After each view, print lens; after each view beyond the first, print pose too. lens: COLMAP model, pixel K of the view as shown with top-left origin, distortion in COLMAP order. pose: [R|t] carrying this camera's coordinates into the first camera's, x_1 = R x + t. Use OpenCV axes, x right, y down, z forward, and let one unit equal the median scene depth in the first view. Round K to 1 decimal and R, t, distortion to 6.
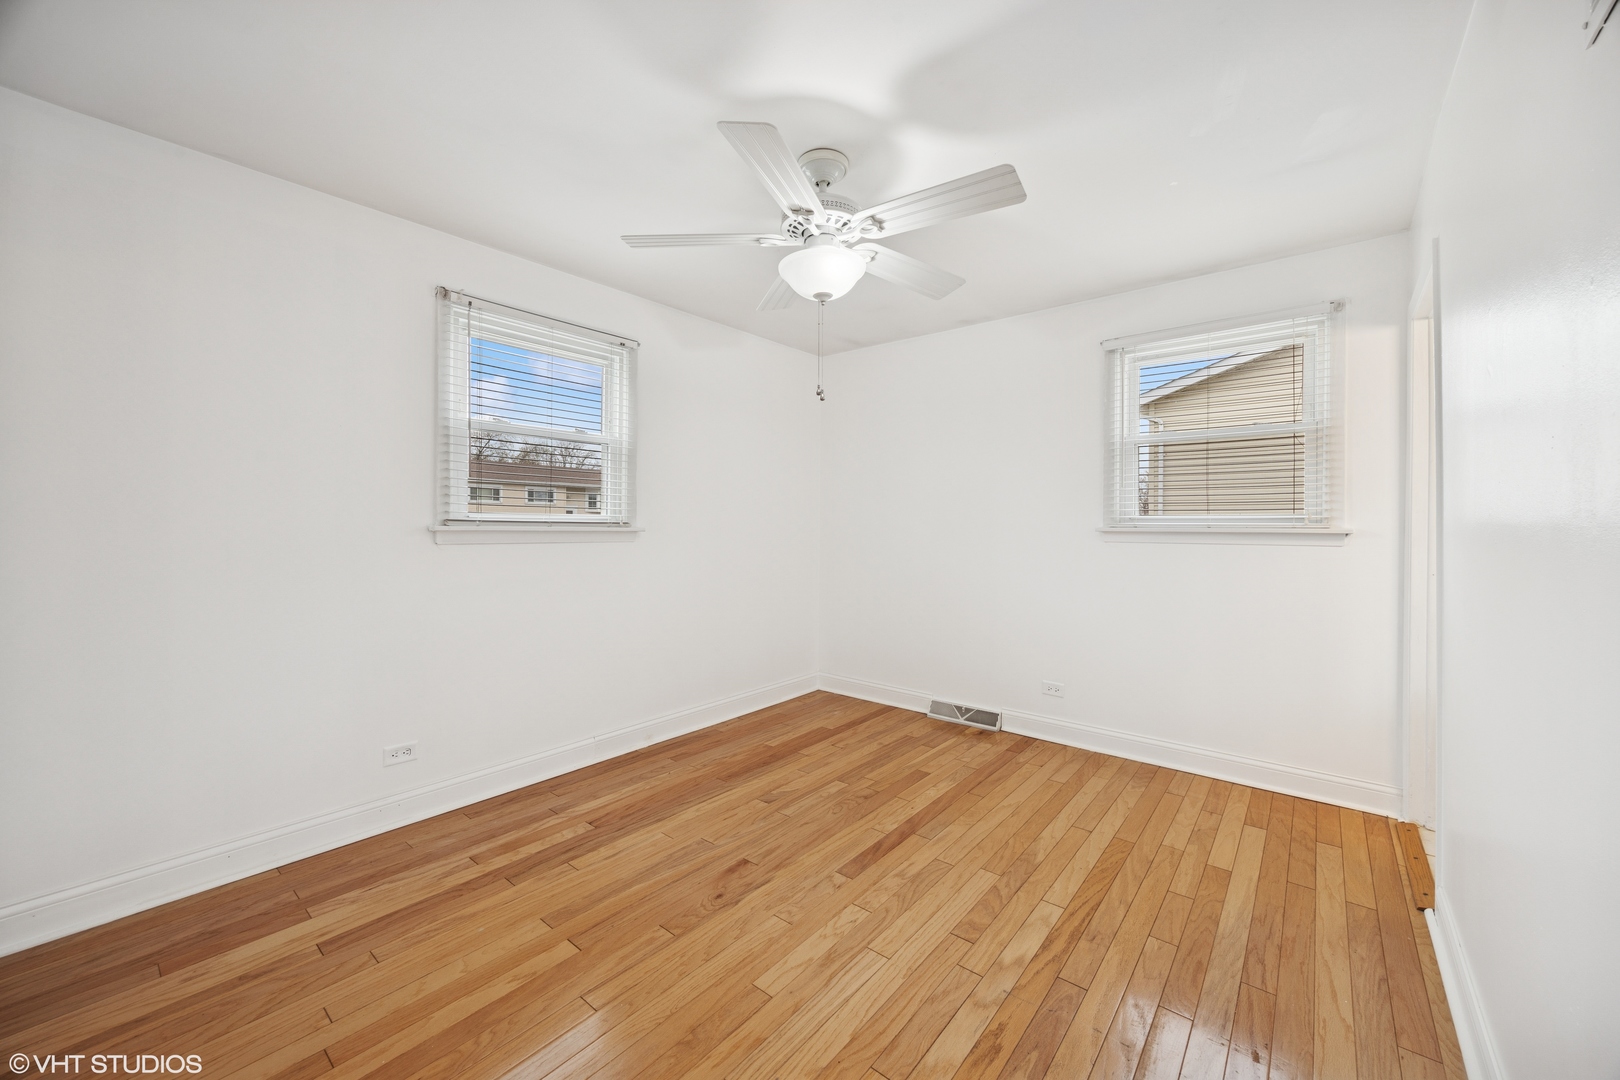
lens RADIAL K [[615.7, 0, 805.0], [0, 615.7, 524.1], [0, 0, 1]] dist [-0.012083, 0.001250]
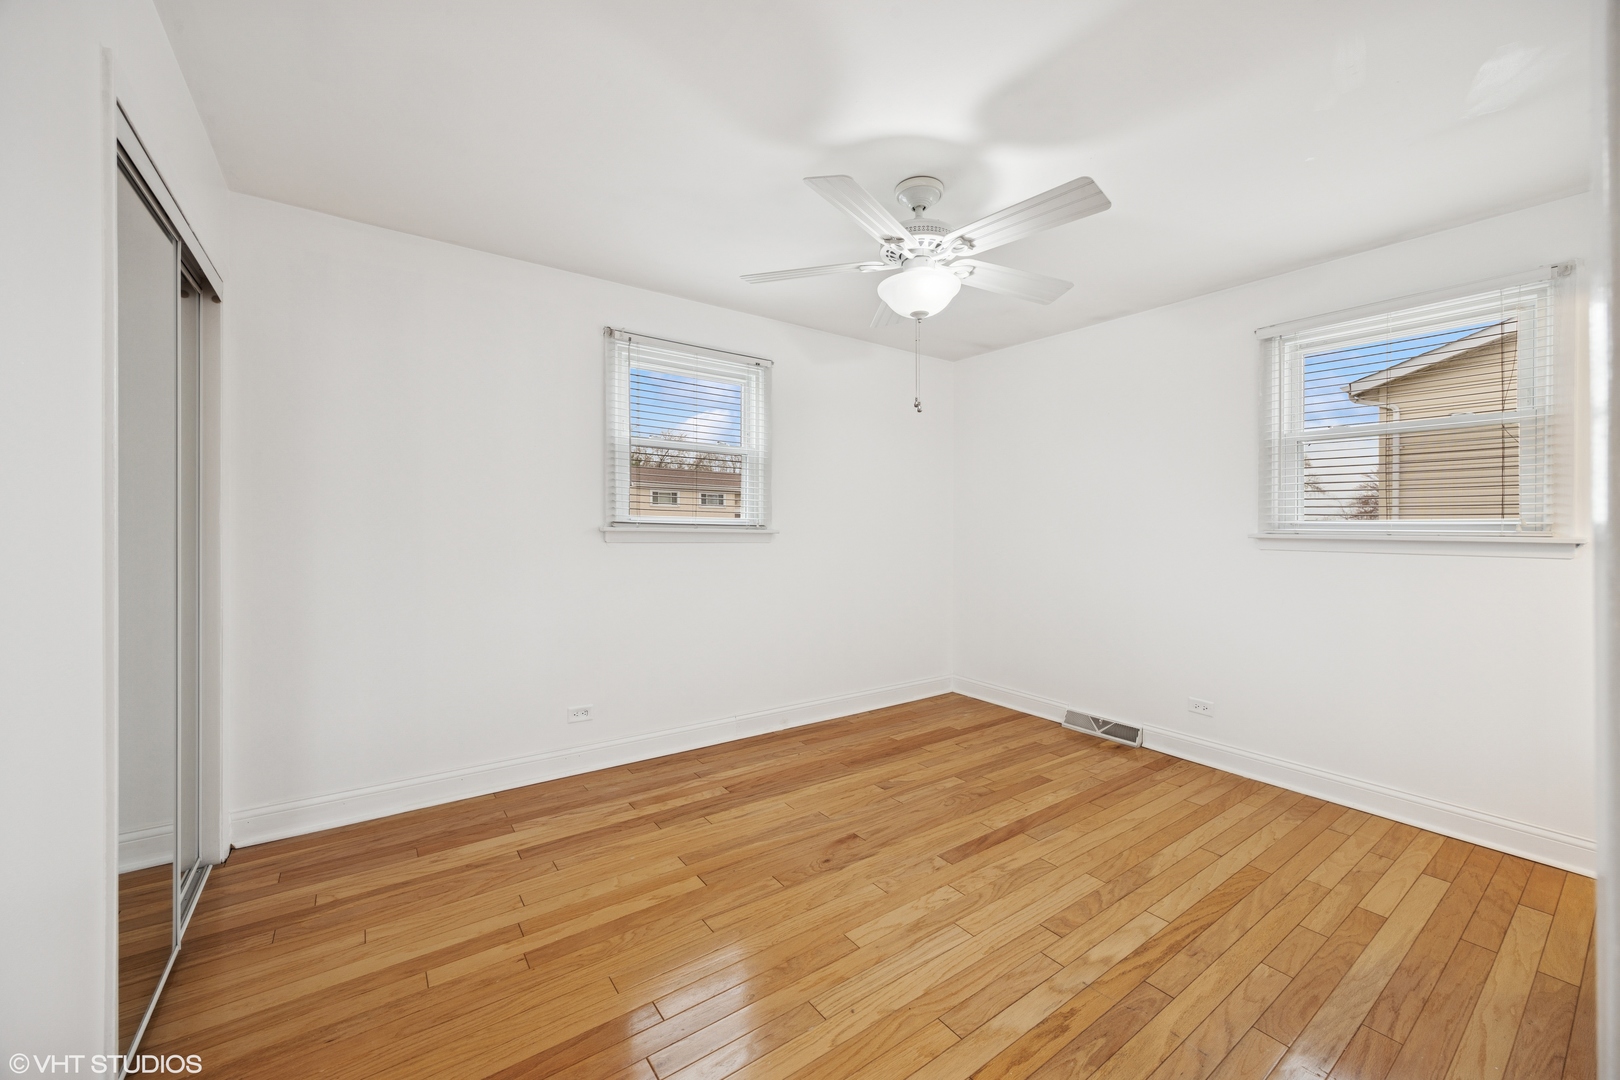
lens RADIAL K [[615.7, 0, 803.7], [0, 615.7, 540.2], [0, 0, 1]] dist [-0.012083, 0.001250]
pose [[0.966923, 0.012101, -0.254780, 0.095184], [-0.006791, 0.999741, 0.021713, -0.000072], [0.254977, -0.019265, 0.966755, -0.077385]]
